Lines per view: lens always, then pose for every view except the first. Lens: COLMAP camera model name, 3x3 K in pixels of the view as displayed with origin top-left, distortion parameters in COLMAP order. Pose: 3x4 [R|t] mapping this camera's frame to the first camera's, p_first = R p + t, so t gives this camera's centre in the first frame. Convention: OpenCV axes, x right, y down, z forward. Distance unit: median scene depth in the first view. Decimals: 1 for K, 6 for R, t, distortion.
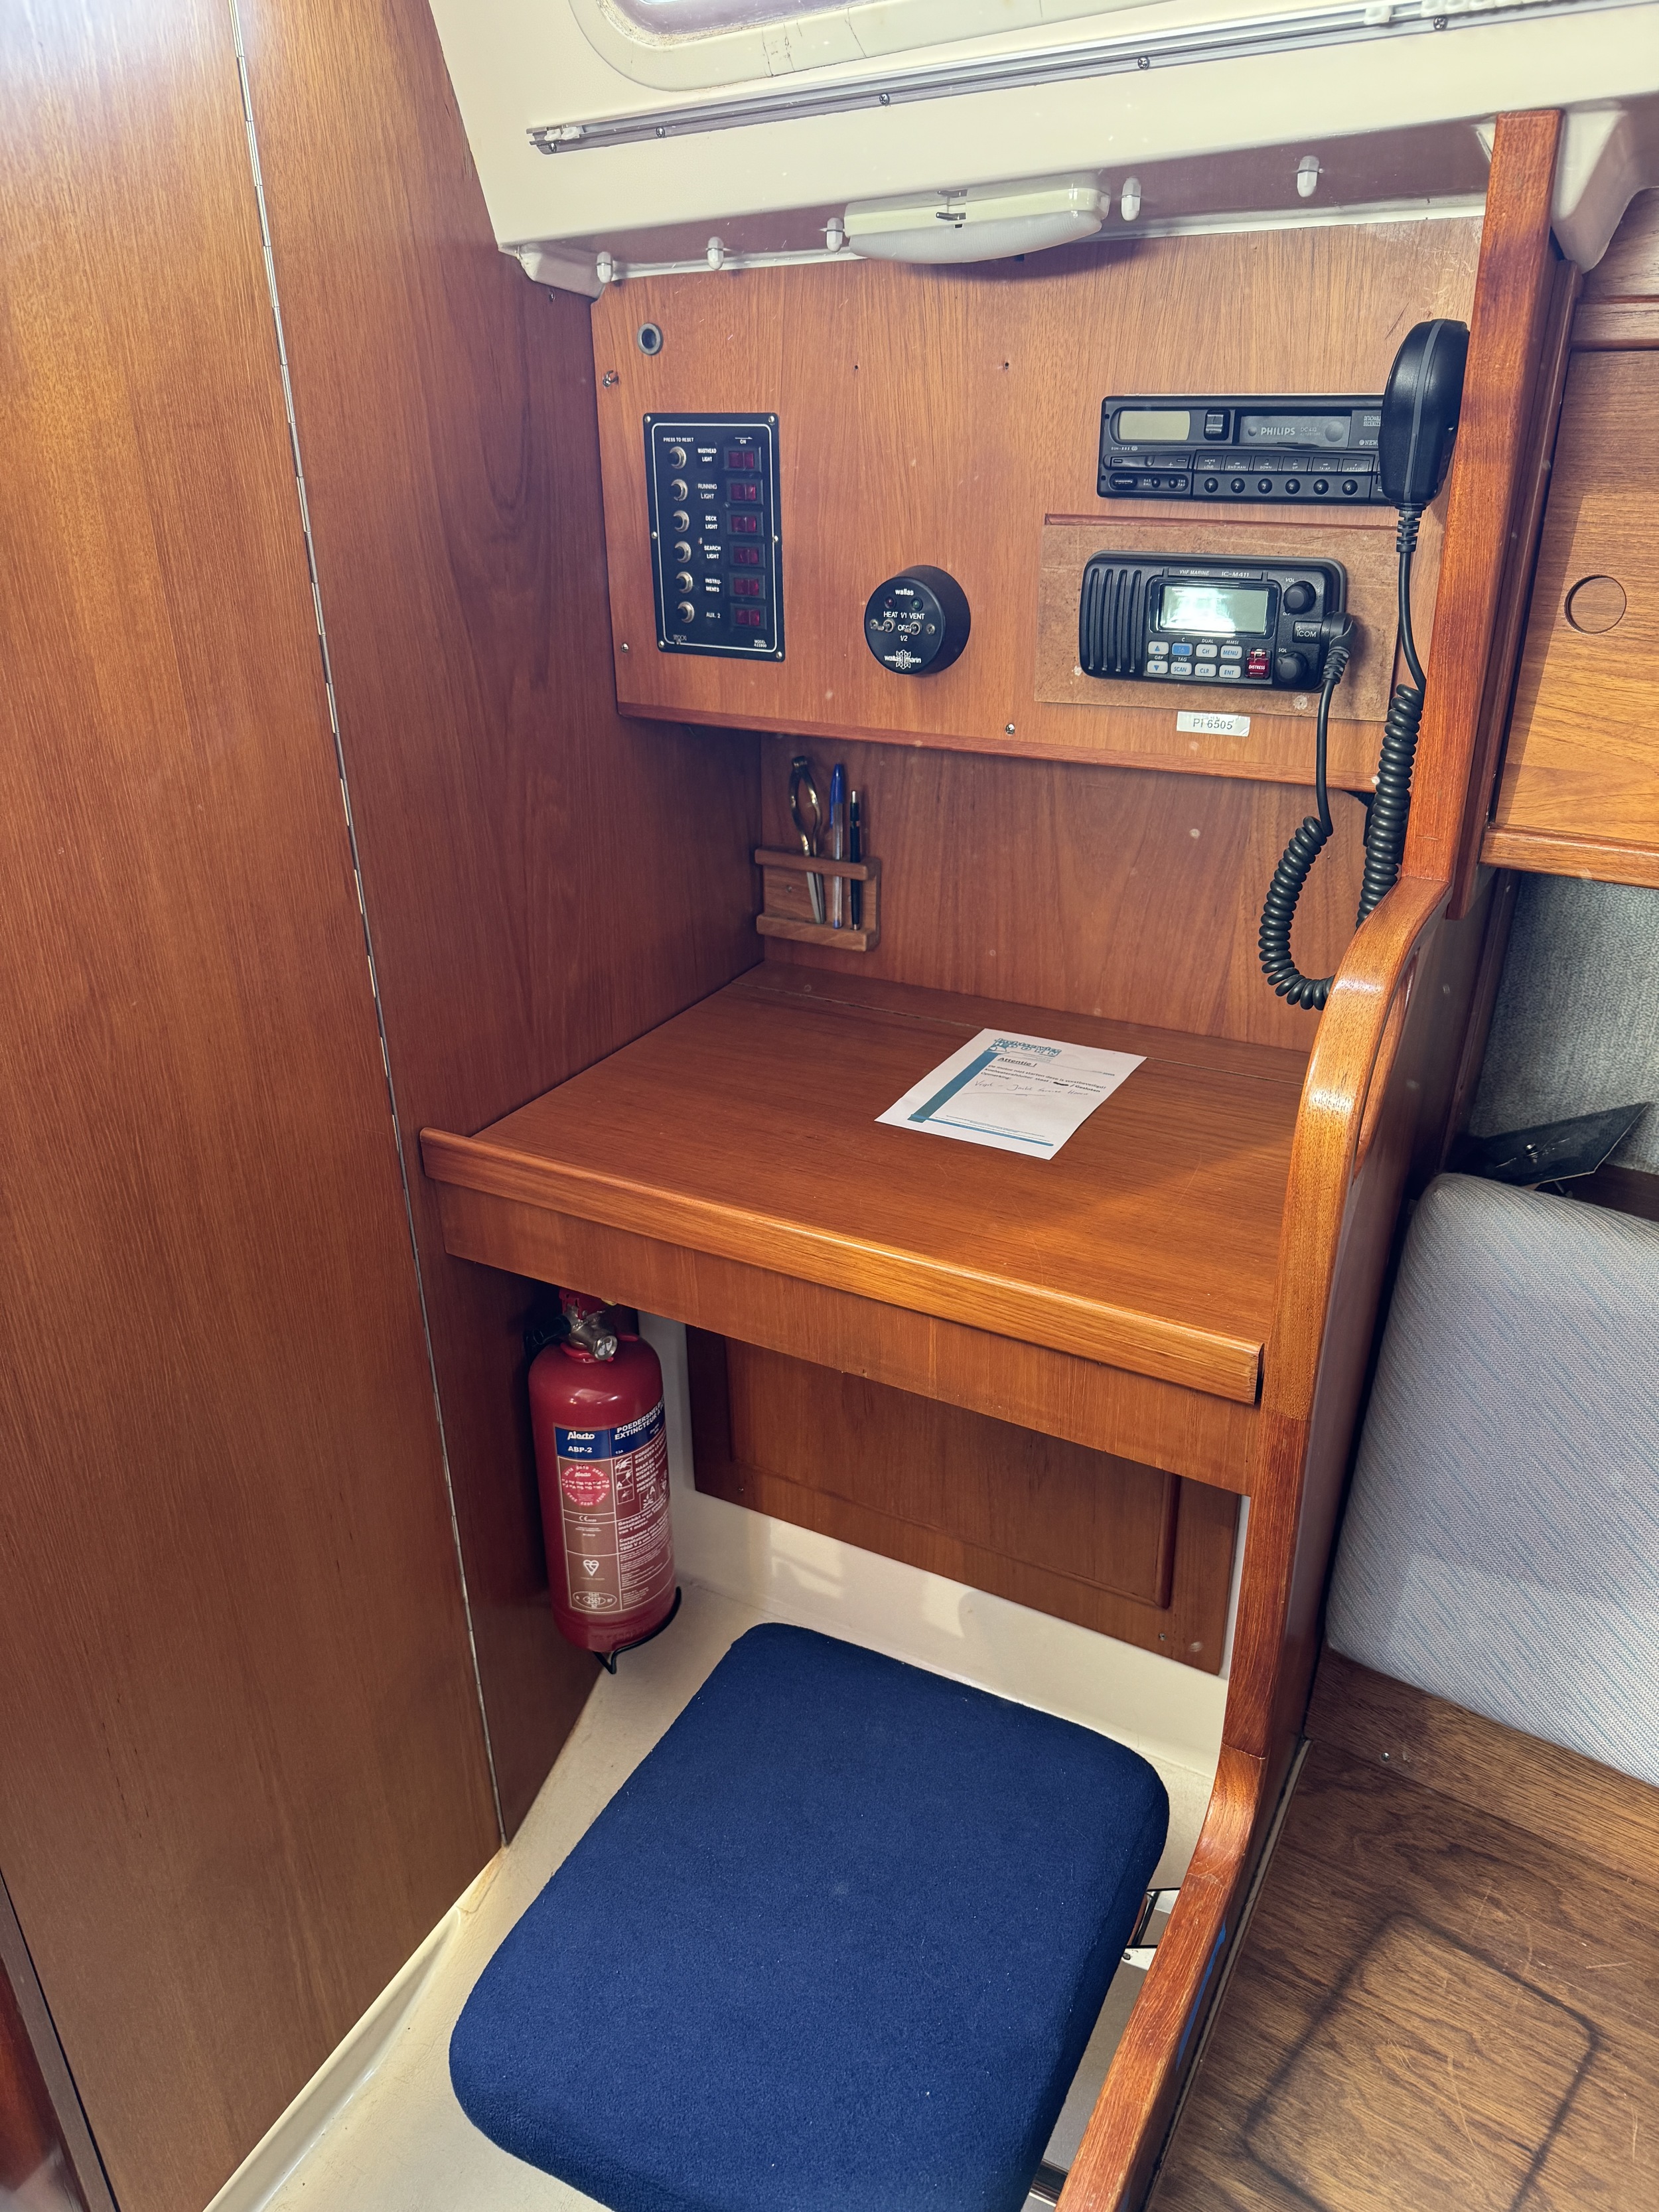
lens RADIAL K [[1539.7, 0, 833.5], [0, 1539.7, 1119.9], [0, 0, 1]] dist [0.054671, -0.072440]
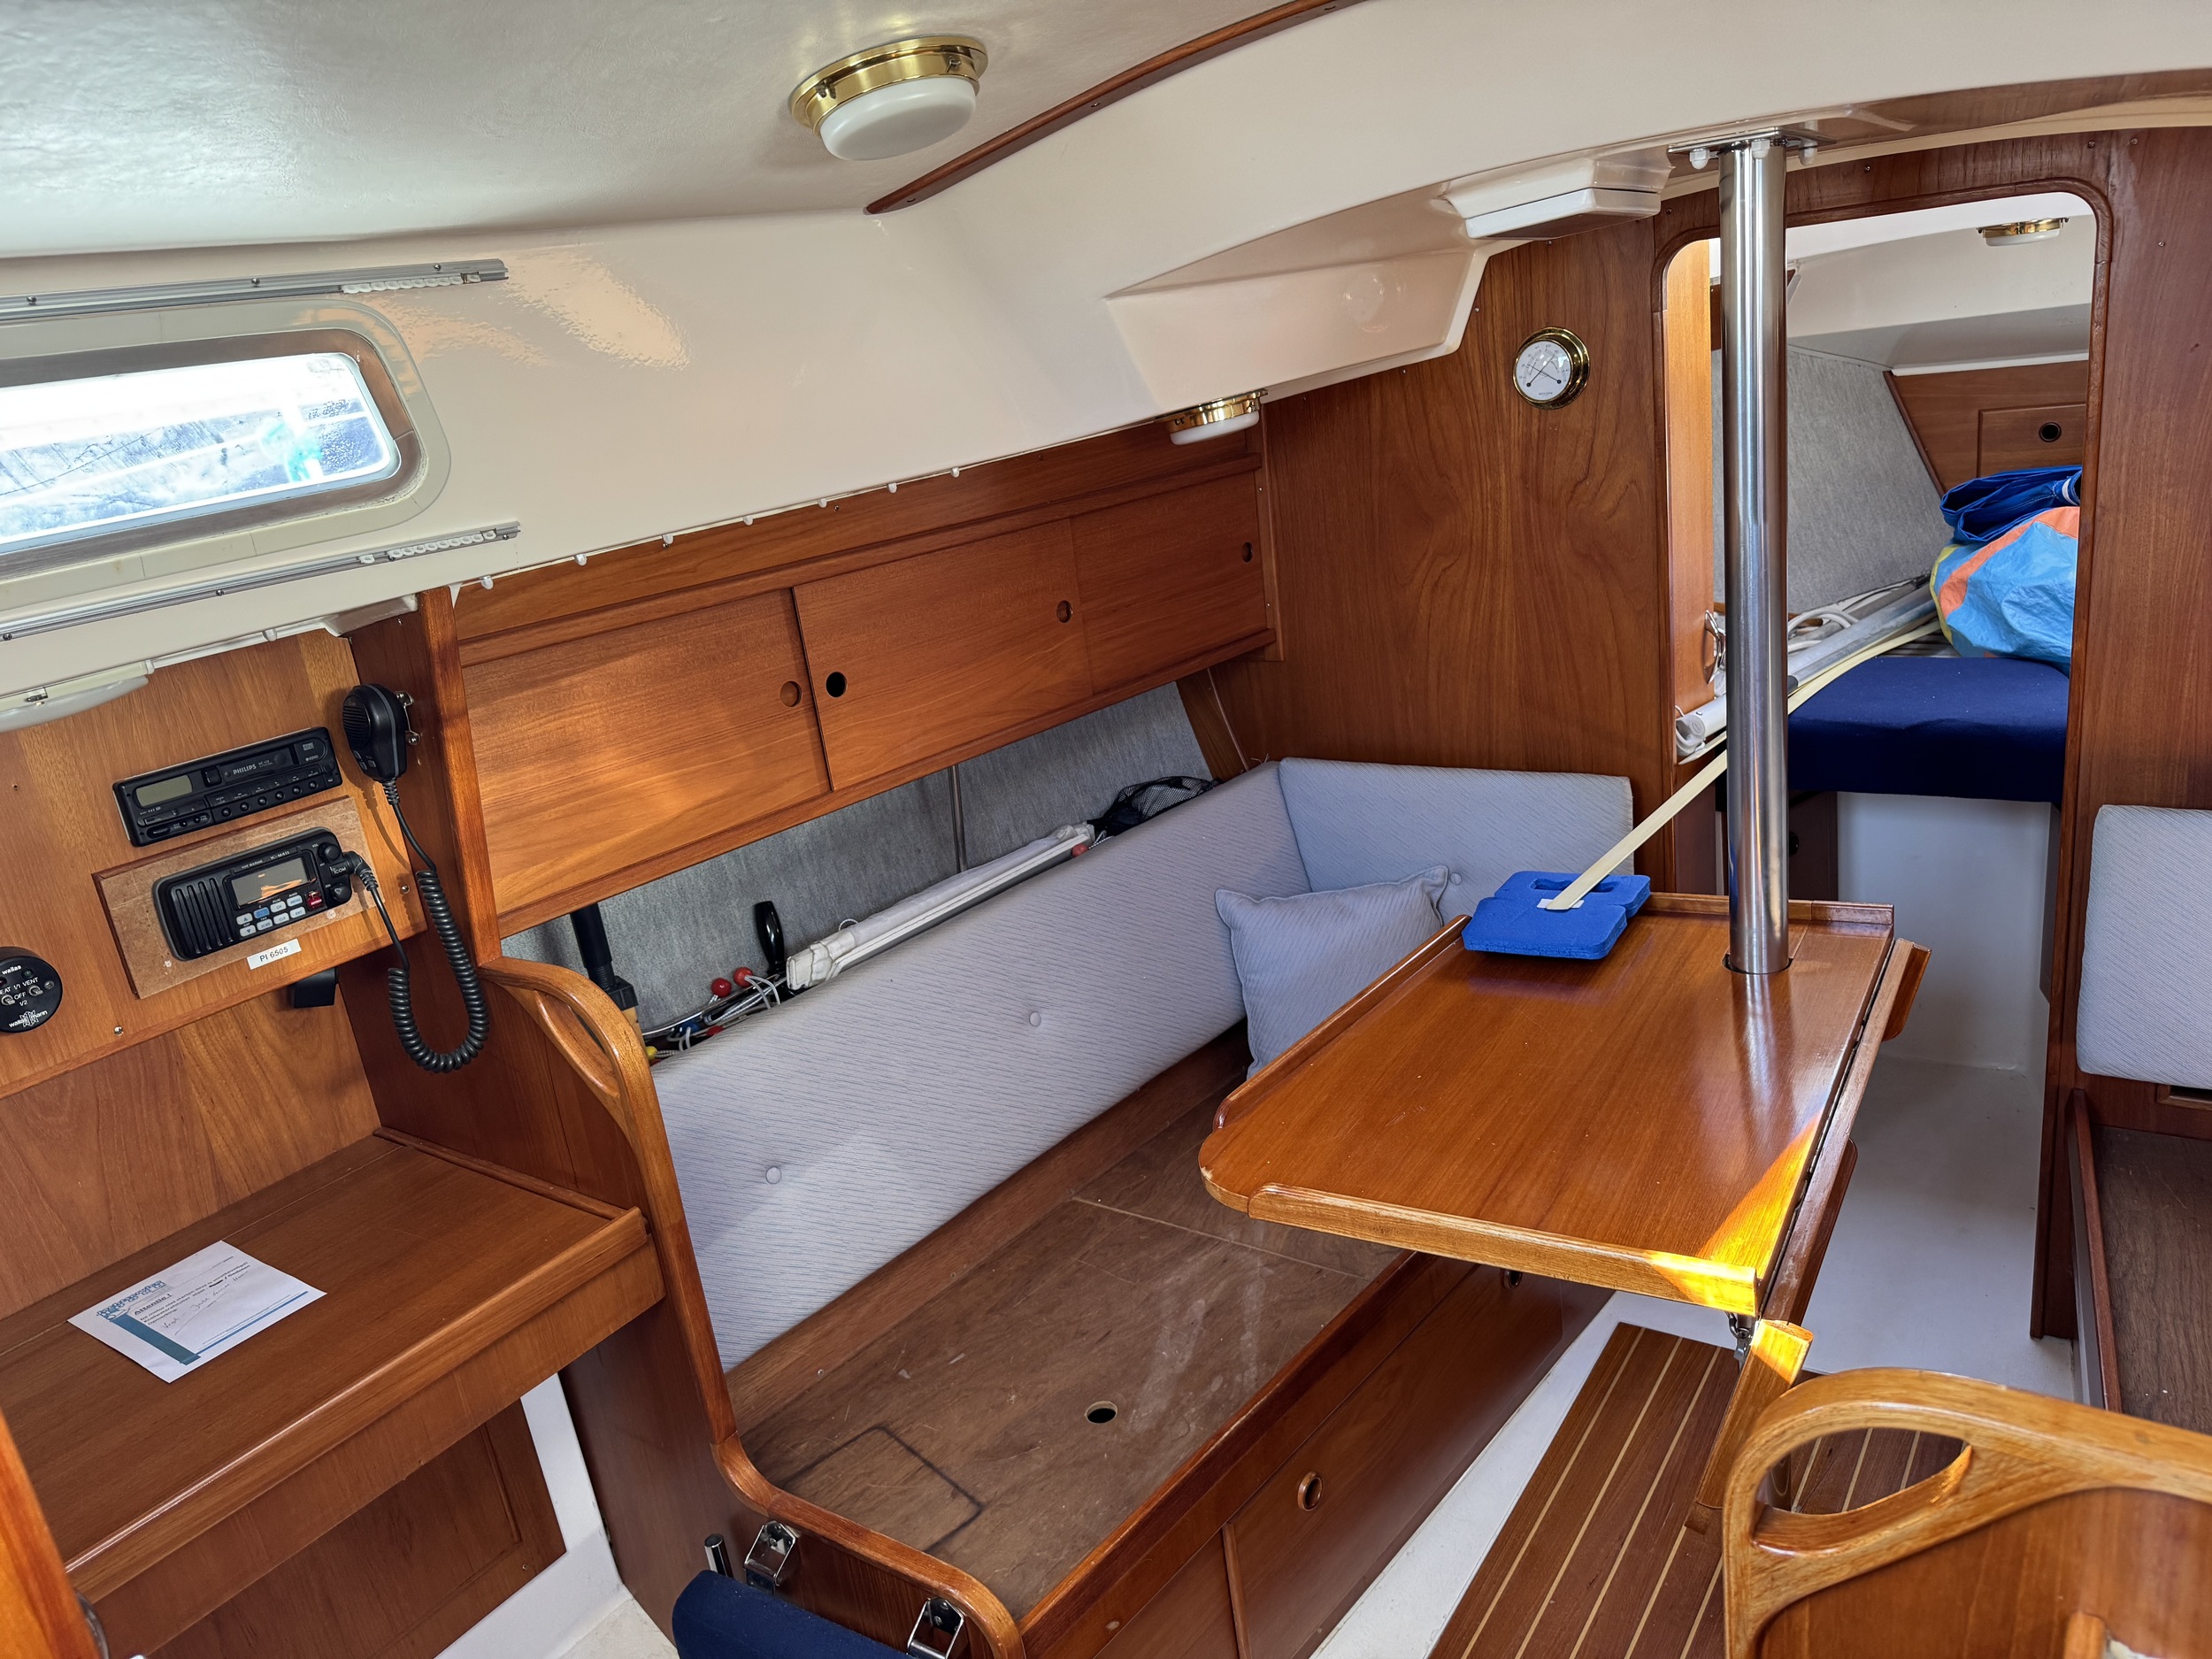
lens RADIAL K [[1539.8, 0, 1124.2], [0, 1539.8, 829.7], [0, 0, 1]] dist [0.054671, -0.072440]
pose [[0.108147, -0.302603, 0.946961, -1.043484], [0.537733, 0.818978, 0.200295, -0.224113], [-0.836150, 0.487551, 0.251290, -0.080570]]
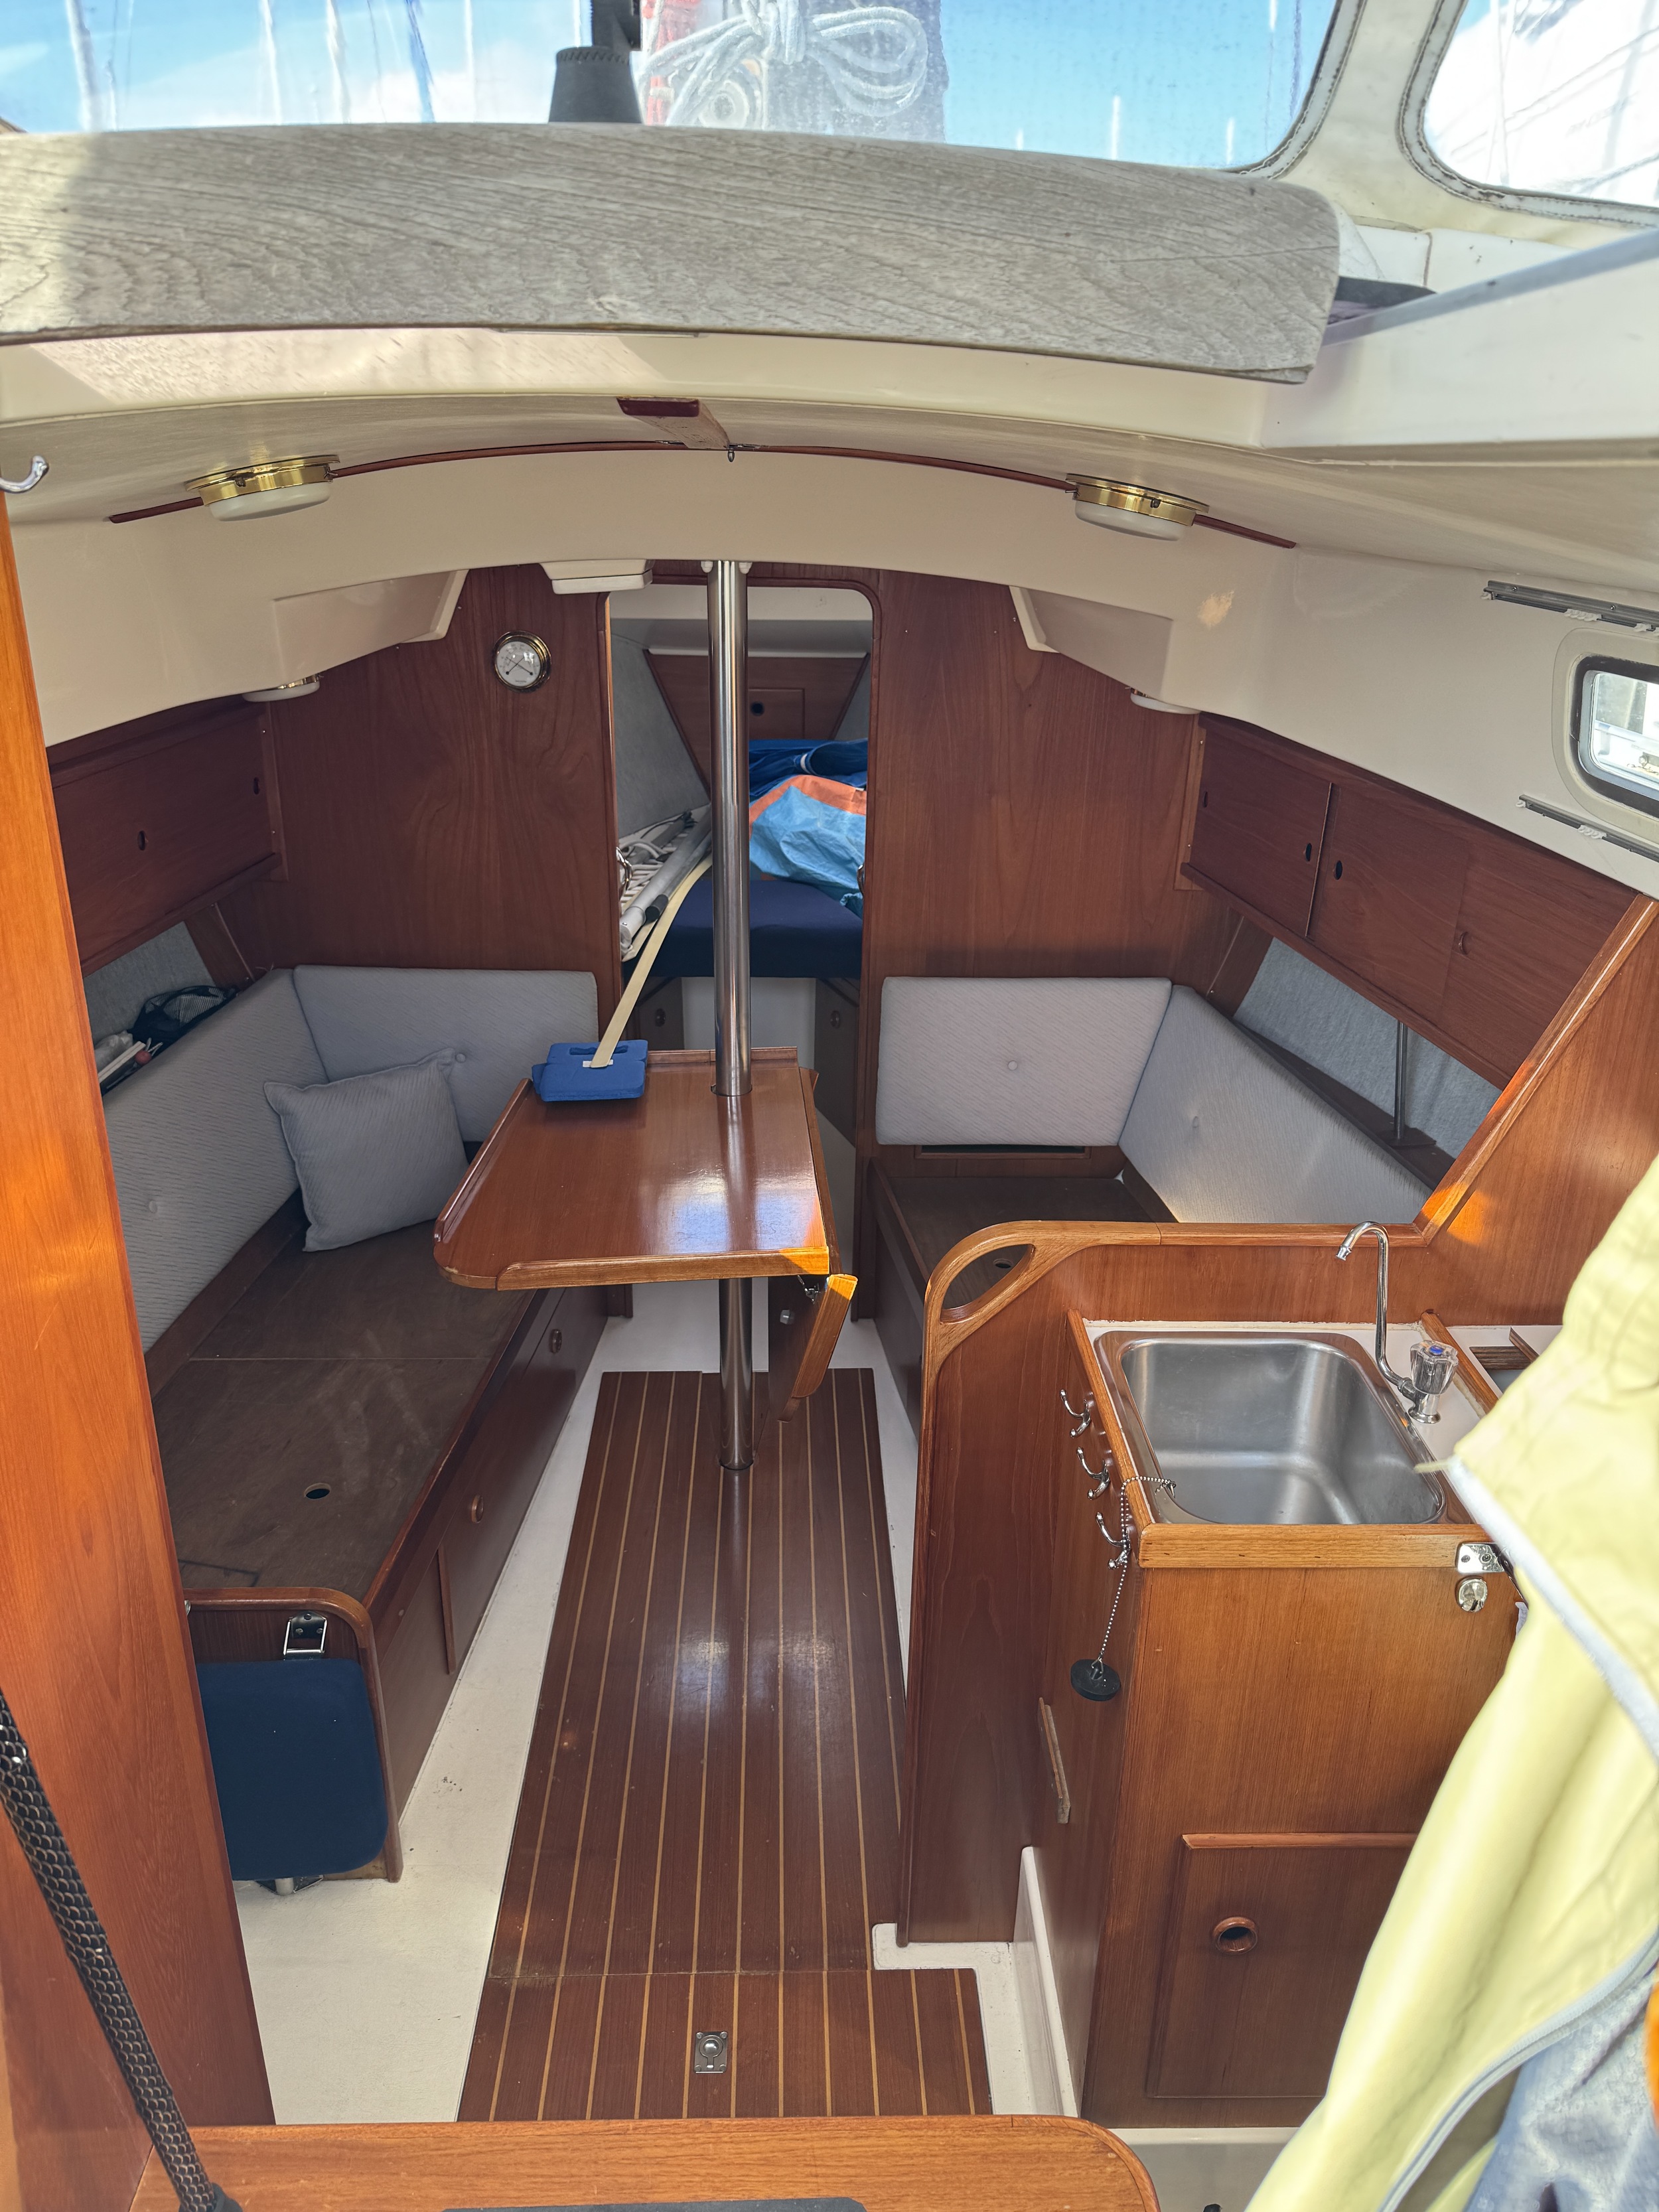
lens RADIAL K [[1539.7, 0, 853.7], [0, 1539.7, 1102.2], [0, 0, 1]] dist [0.054671, -0.072440]
pose [[-0.517405, -0.326388, 0.791052, -1.582141], [0.348997, 0.763553, 0.543312, -0.735684], [-0.781341, 0.557187, -0.281157, 0.448938]]
